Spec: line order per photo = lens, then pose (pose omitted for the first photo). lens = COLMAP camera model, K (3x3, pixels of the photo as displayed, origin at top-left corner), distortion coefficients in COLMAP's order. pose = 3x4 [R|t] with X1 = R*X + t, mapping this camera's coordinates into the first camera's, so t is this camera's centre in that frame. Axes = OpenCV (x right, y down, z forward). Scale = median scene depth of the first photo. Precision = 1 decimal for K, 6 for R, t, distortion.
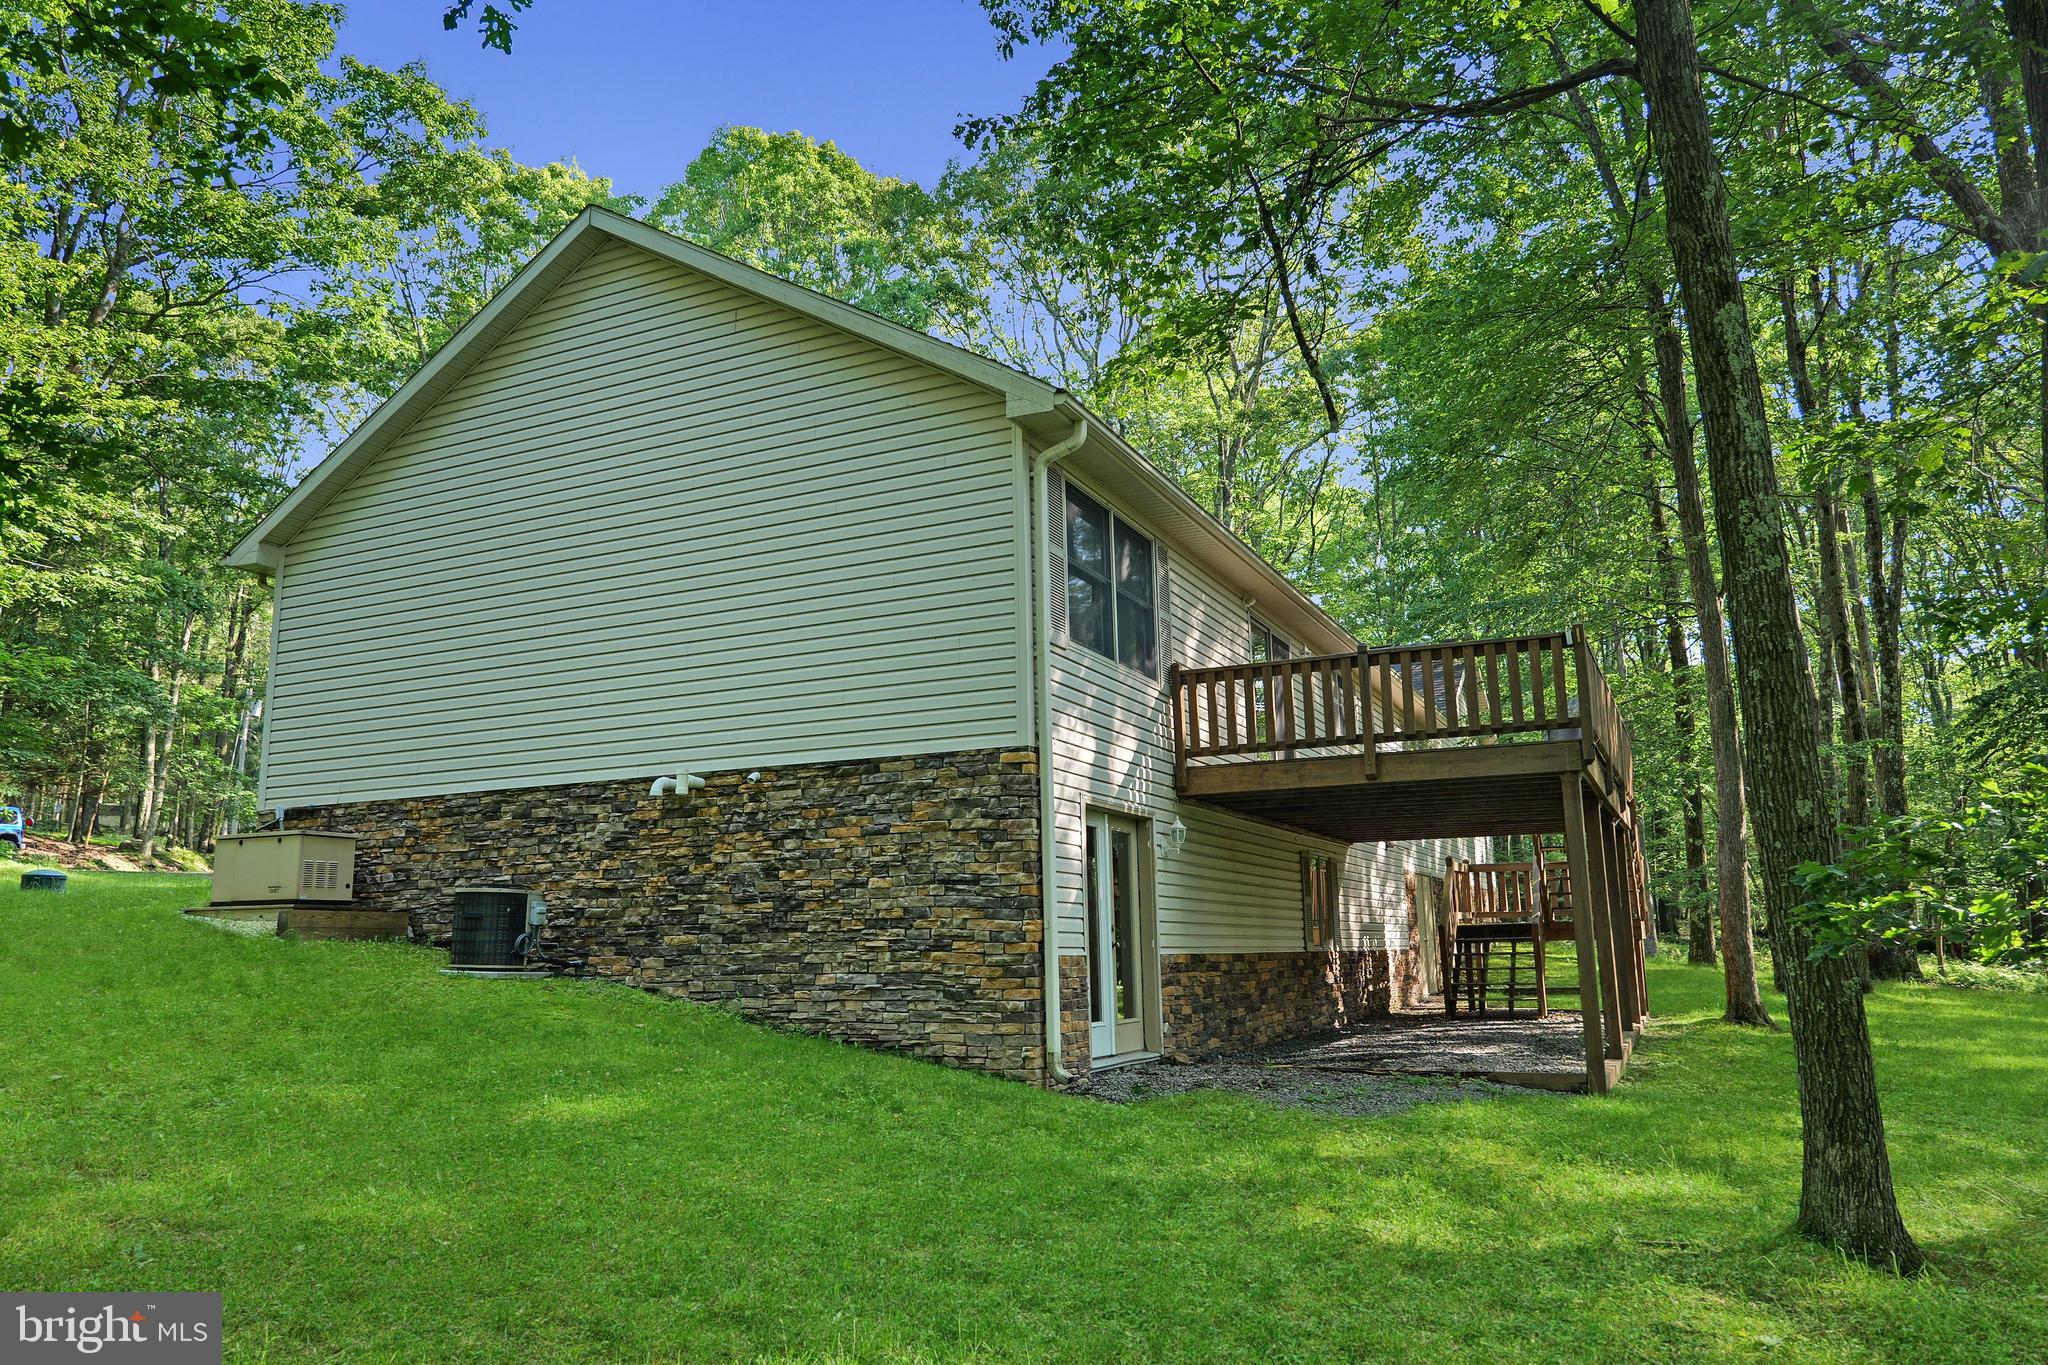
lens RADIAL K [[1503.0, 0, 1024.6], [0, 1503.0, 683.7], [0, 0, 1]] dist [-0.014934, 0.001308]
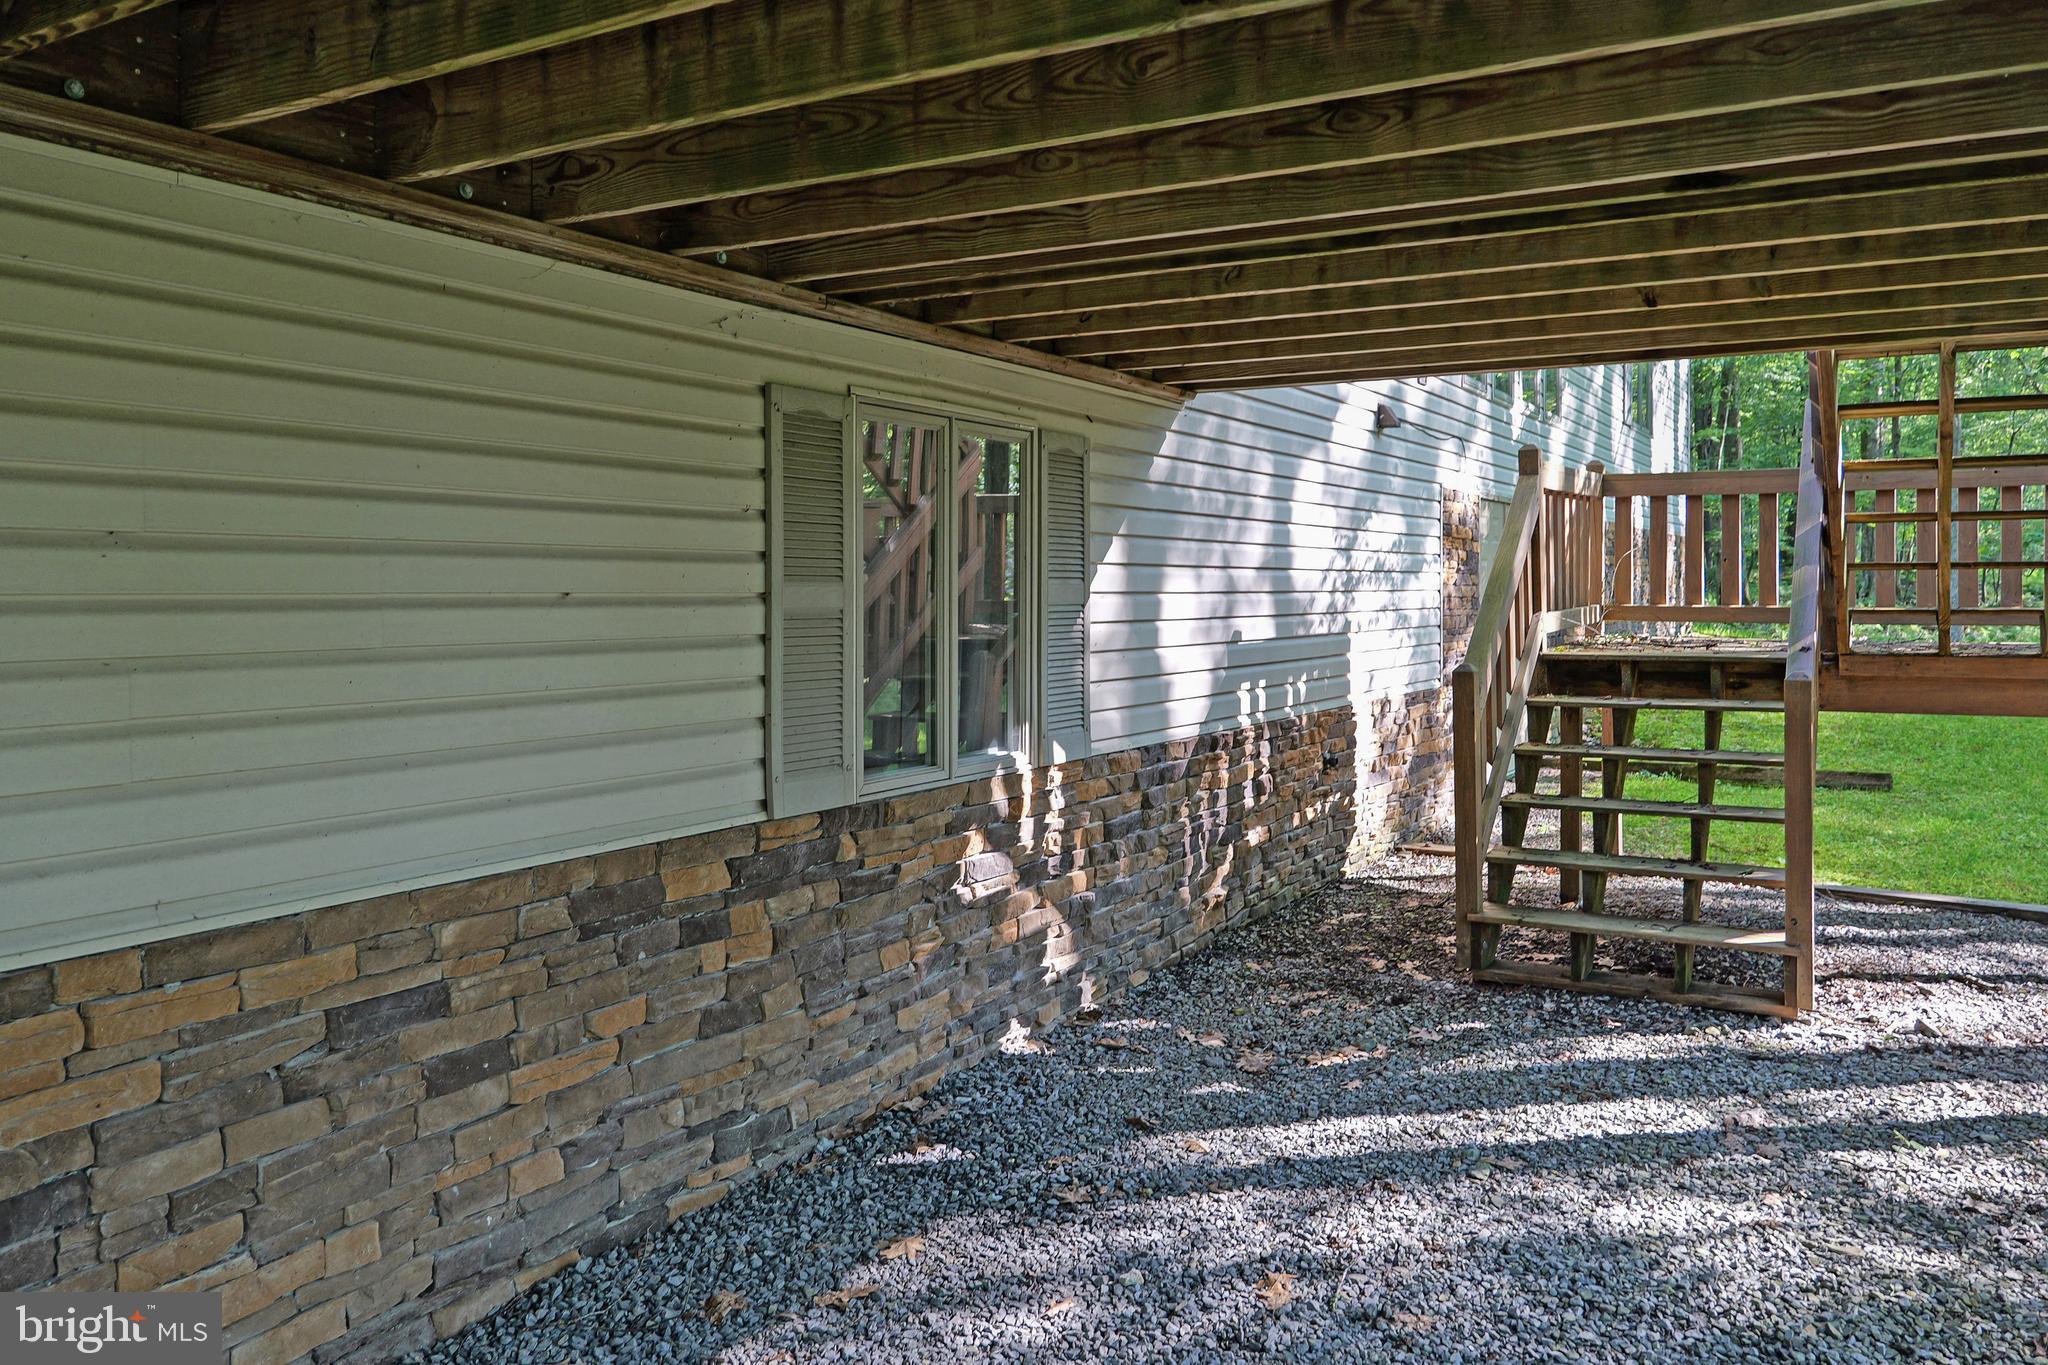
lens RADIAL K [[1503.0, 0, 1021.3], [0, 1503.0, 668.7], [0, 0, 1]] dist [-0.014934, 0.001308]
pose [[0.992188, 0.009840, -0.124365, 0.210953], [0.018813, 0.973684, 0.227125, 0.085648], [0.123327, -0.227690, 0.965892, 0.649282]]
